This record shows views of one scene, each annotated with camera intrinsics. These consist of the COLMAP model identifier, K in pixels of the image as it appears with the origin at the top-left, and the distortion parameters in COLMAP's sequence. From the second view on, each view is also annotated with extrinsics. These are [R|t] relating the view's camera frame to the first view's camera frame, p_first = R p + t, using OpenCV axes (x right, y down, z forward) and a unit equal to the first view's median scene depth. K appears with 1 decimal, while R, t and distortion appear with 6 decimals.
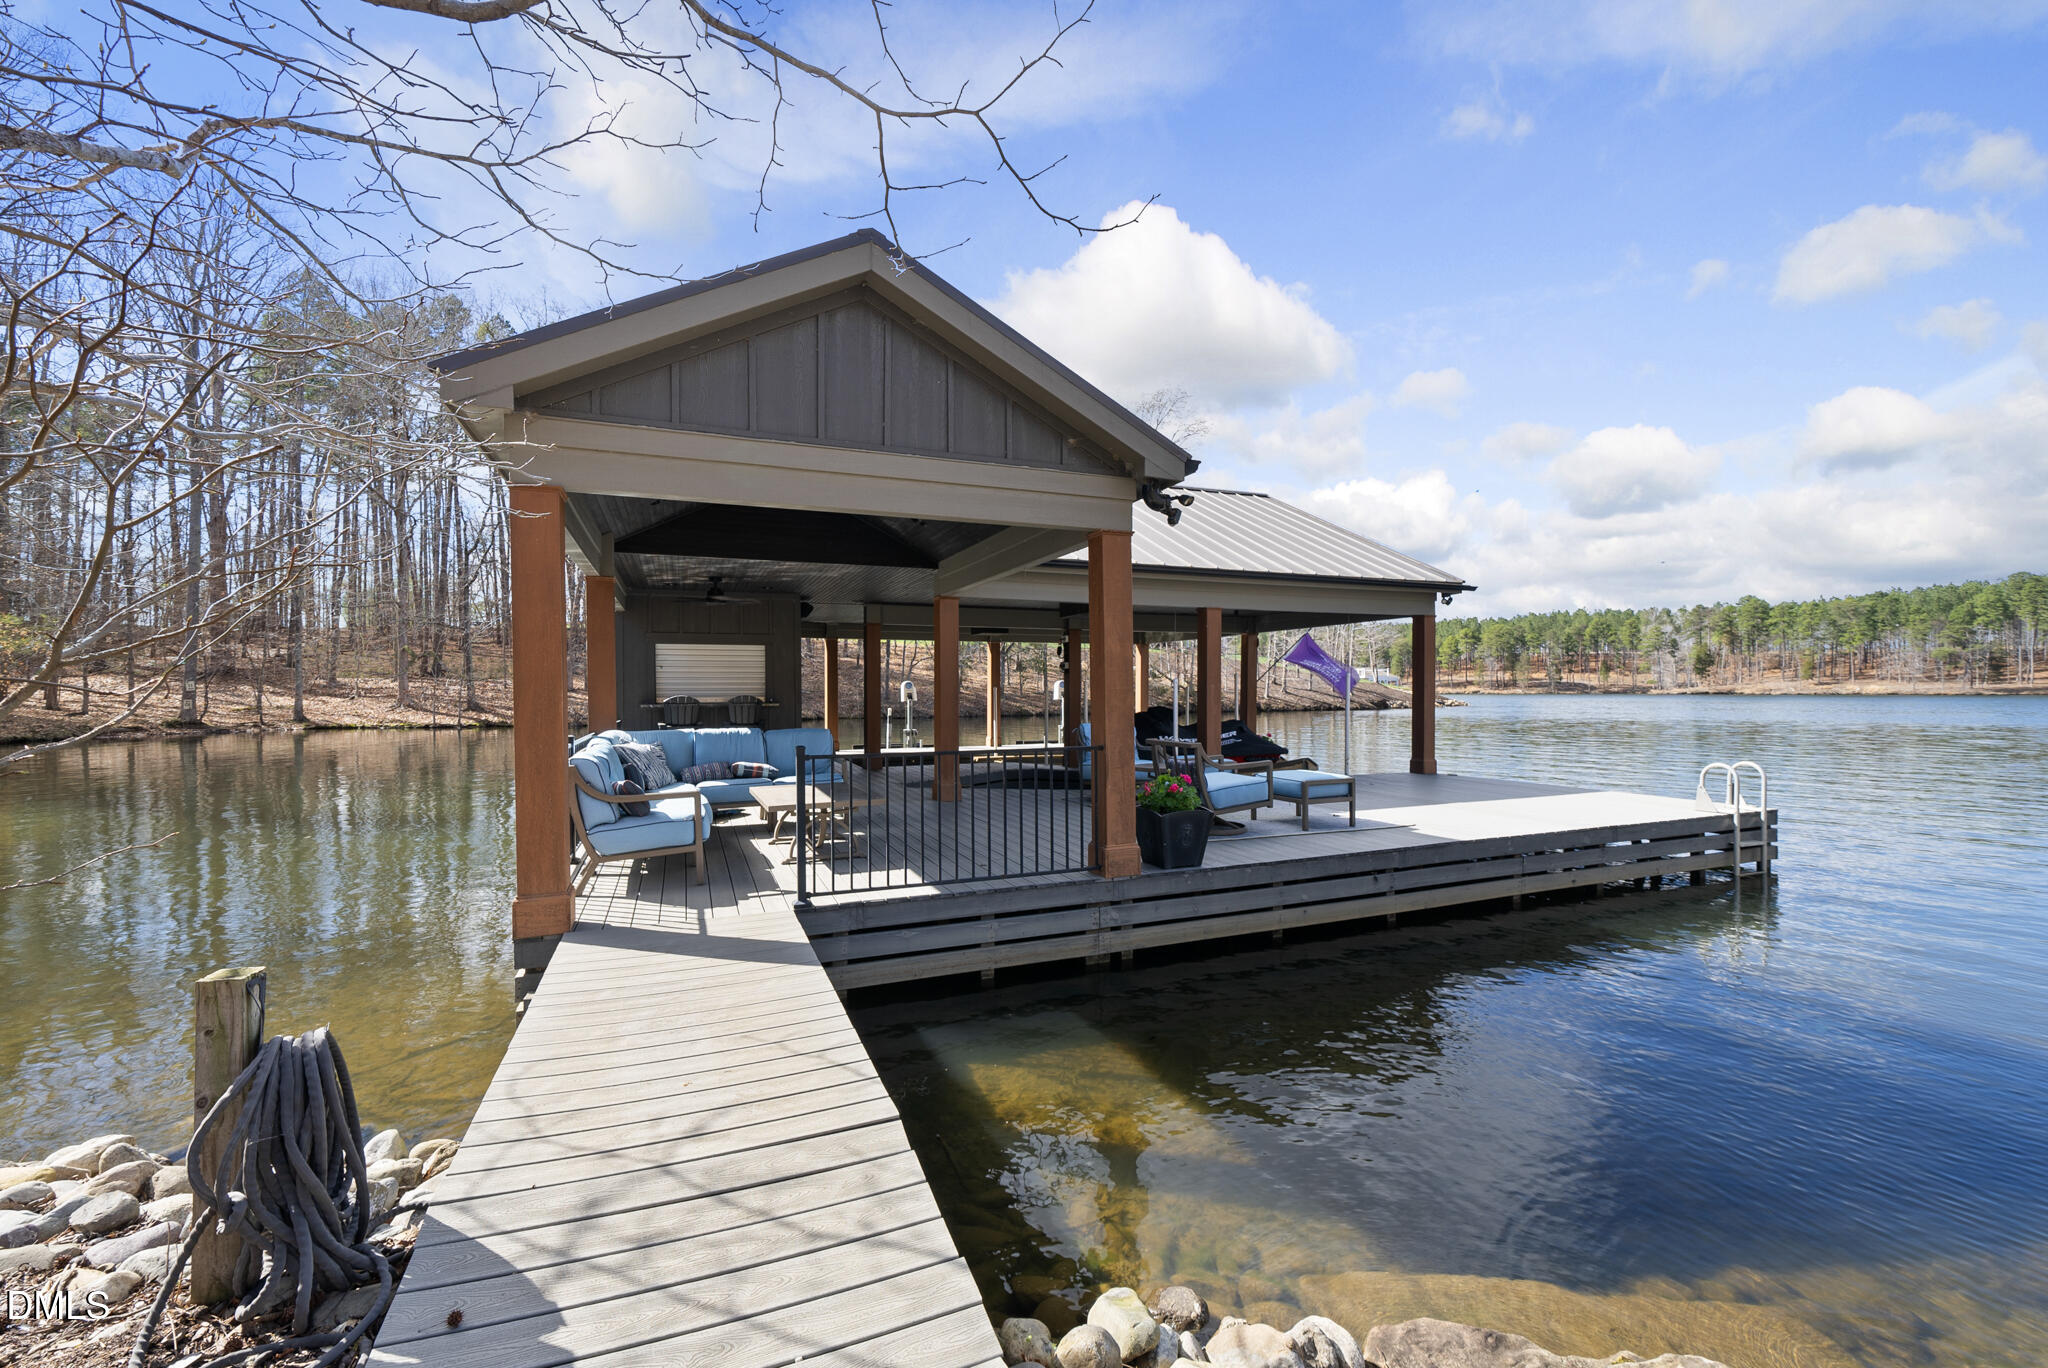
lens RADIAL K [[828.9, 0, 1027.7], [0, 828.9, 687.0], [0, 0, 1]] dist [-0.003373, 0.000107]
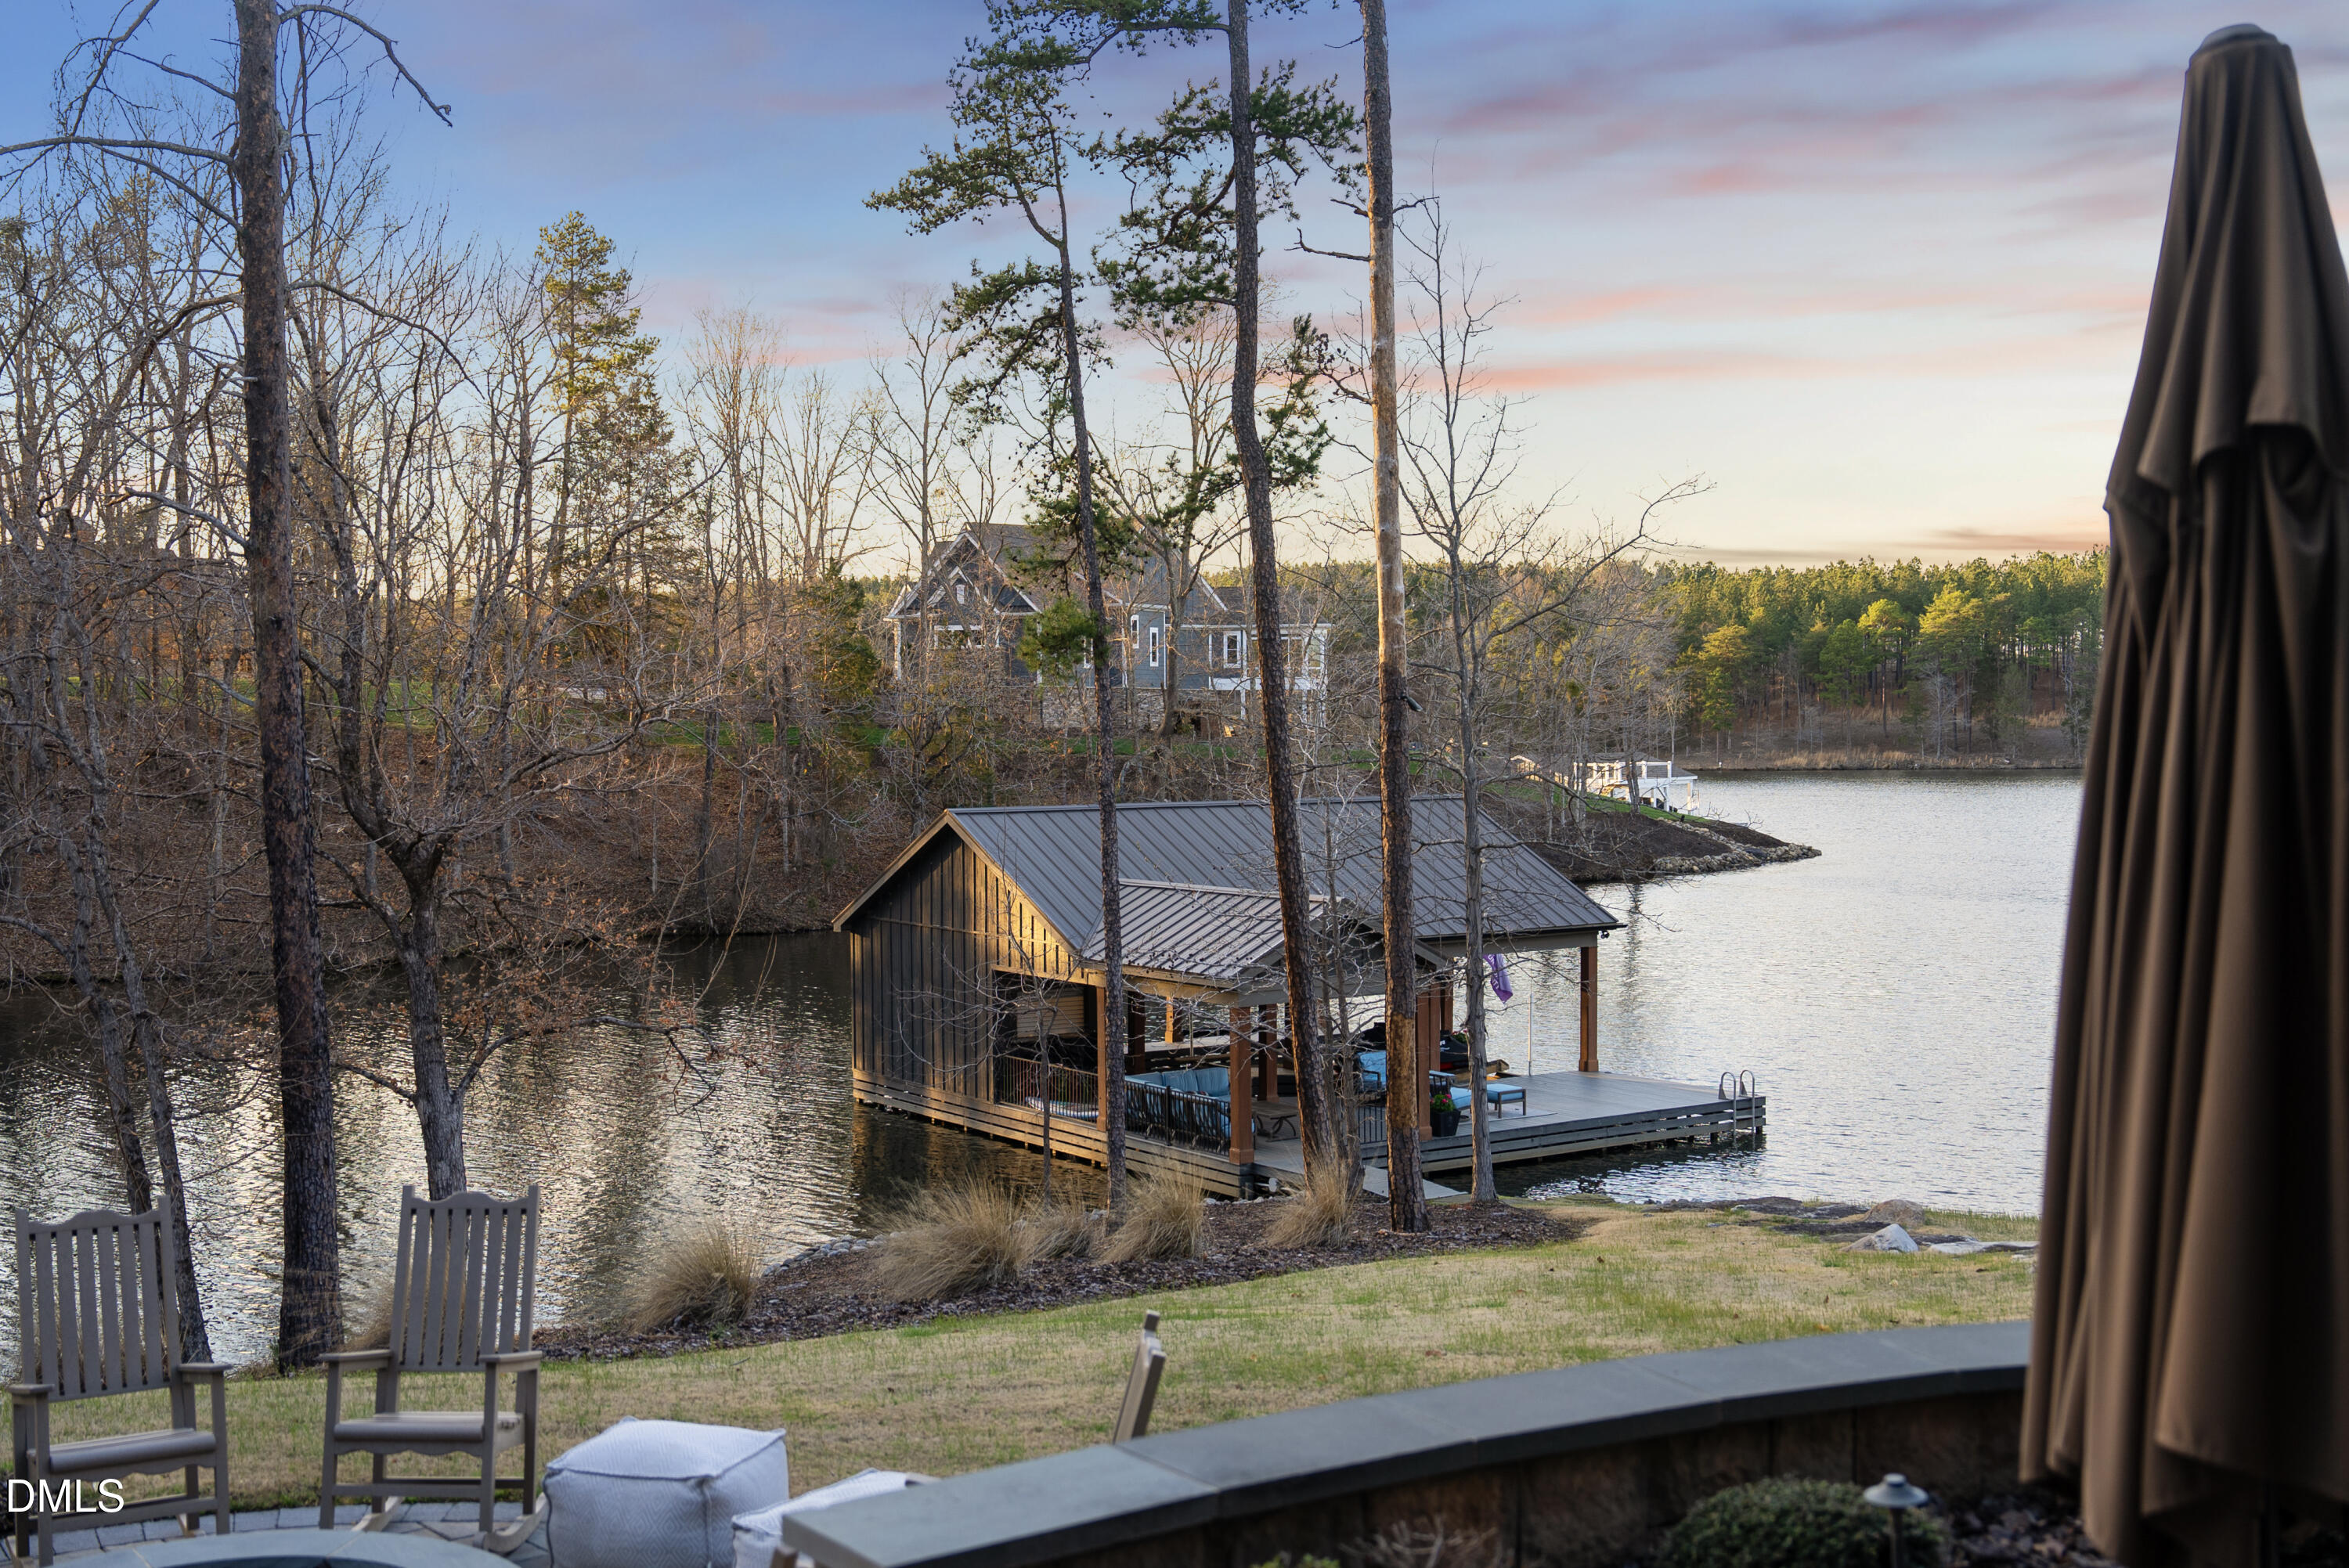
lens RADIAL K [[2596.2, 0, 1195.3], [0, 2596.2, 793.8], [0, 0, 1]] dist [-0.050840, 0.000000]
pose [[0.978377, -0.010749, 0.206548, -0.524949], [0.003523, 0.999370, 0.035318, -0.261832], [-0.206798, -0.033827, 0.977799, -1.553422]]
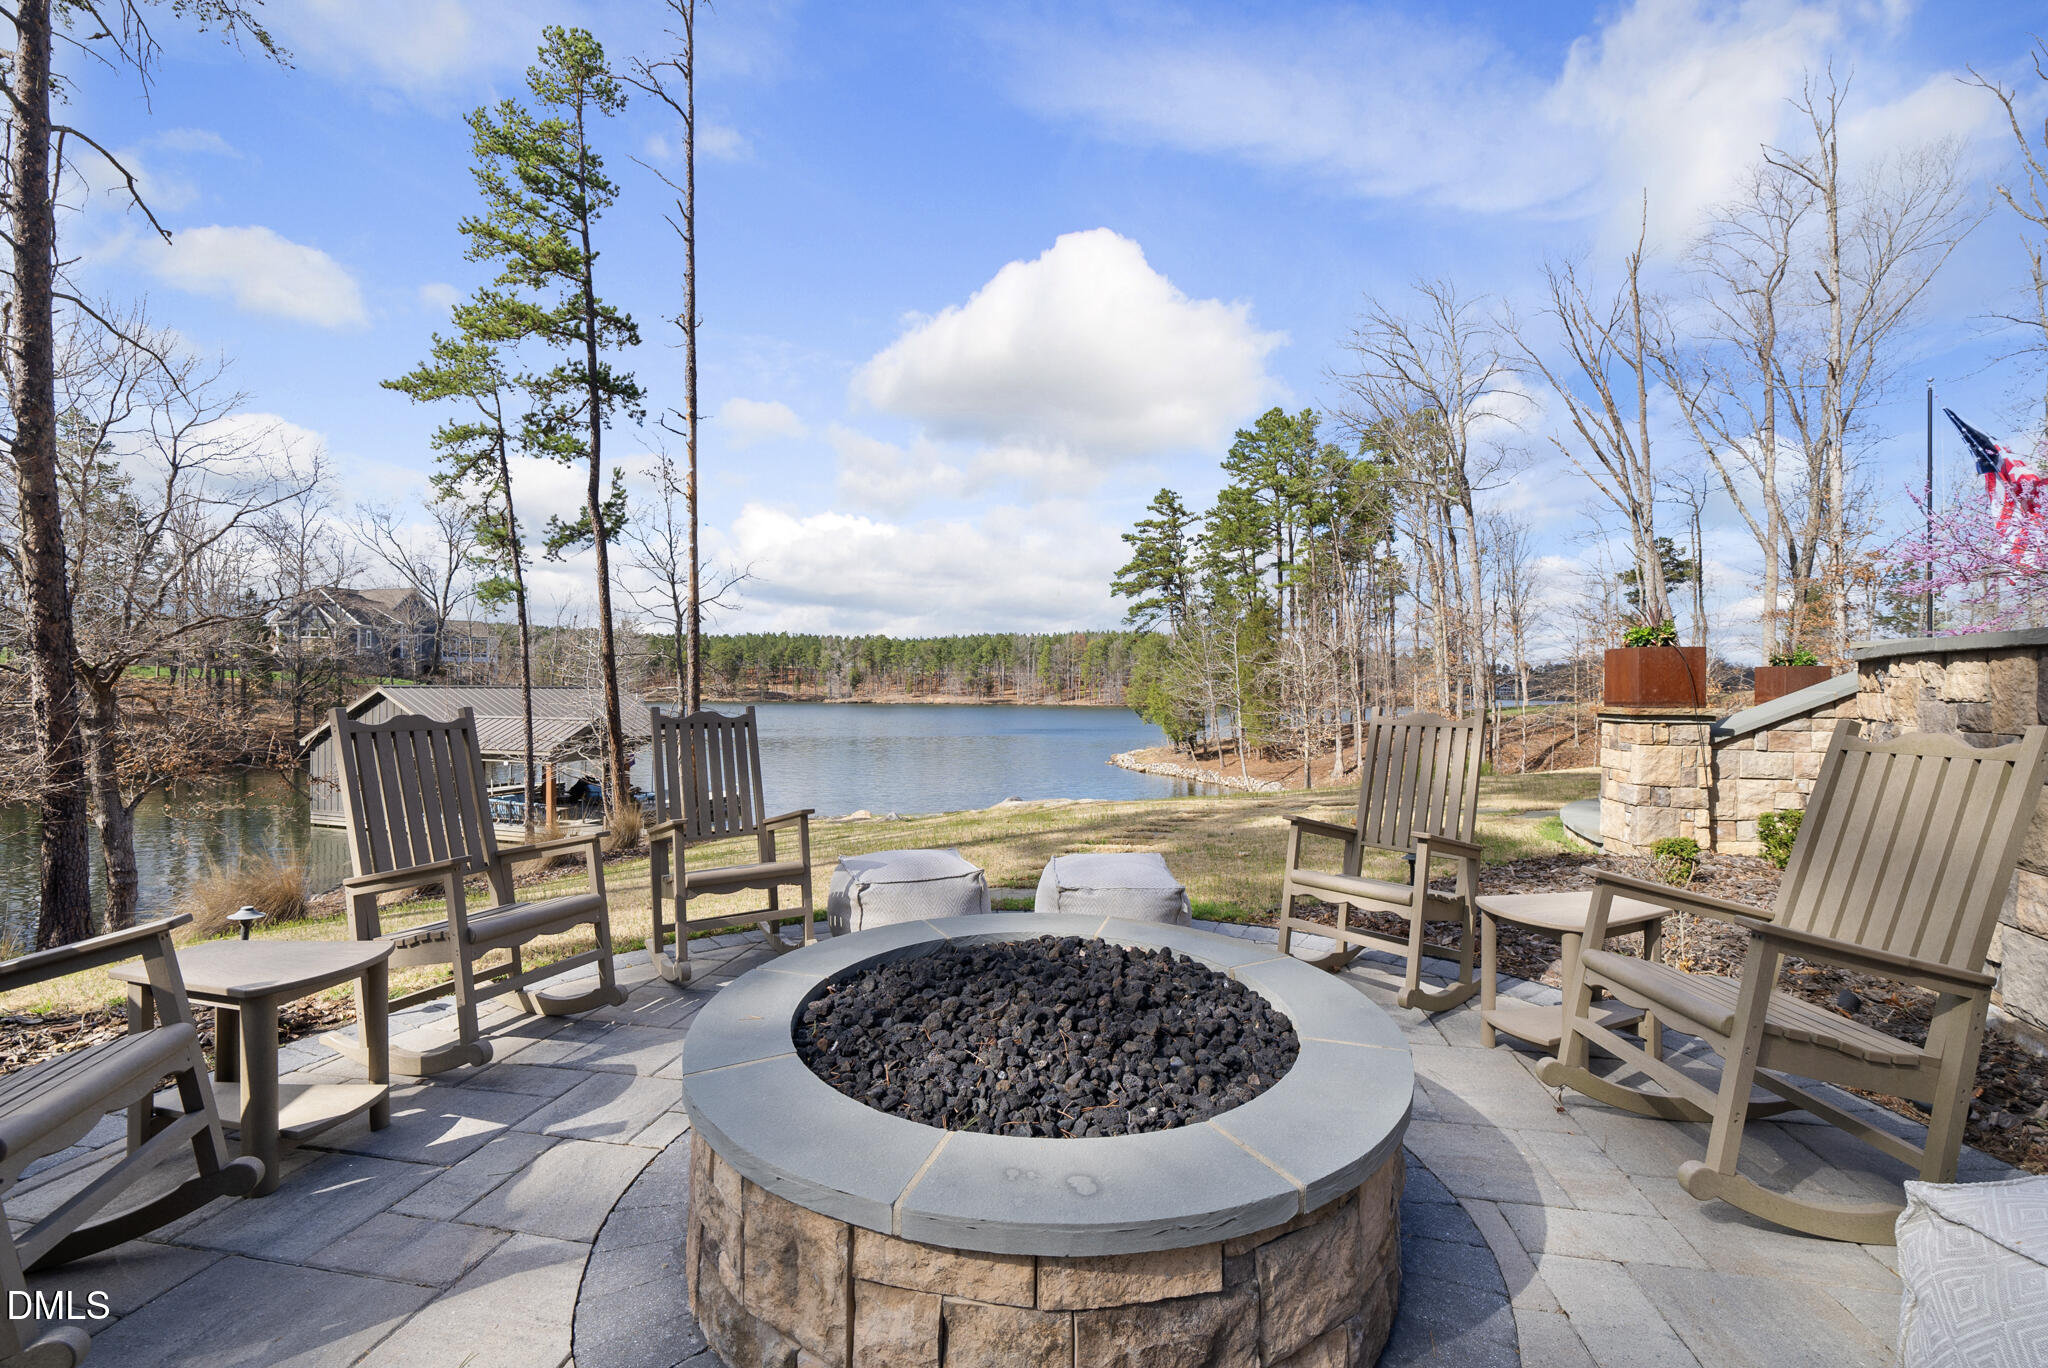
lens RADIAL K [[828.9, 0, 1016.2], [0, 828.9, 692.0], [0, 0, 1]] dist [-0.003373, 0.000107]
pose [[0.657423, 0.004860, 0.753506, -0.660944], [-0.013515, 0.999894, 0.005342, -0.182425], [-0.753400, -0.013696, 0.657419, -1.273248]]
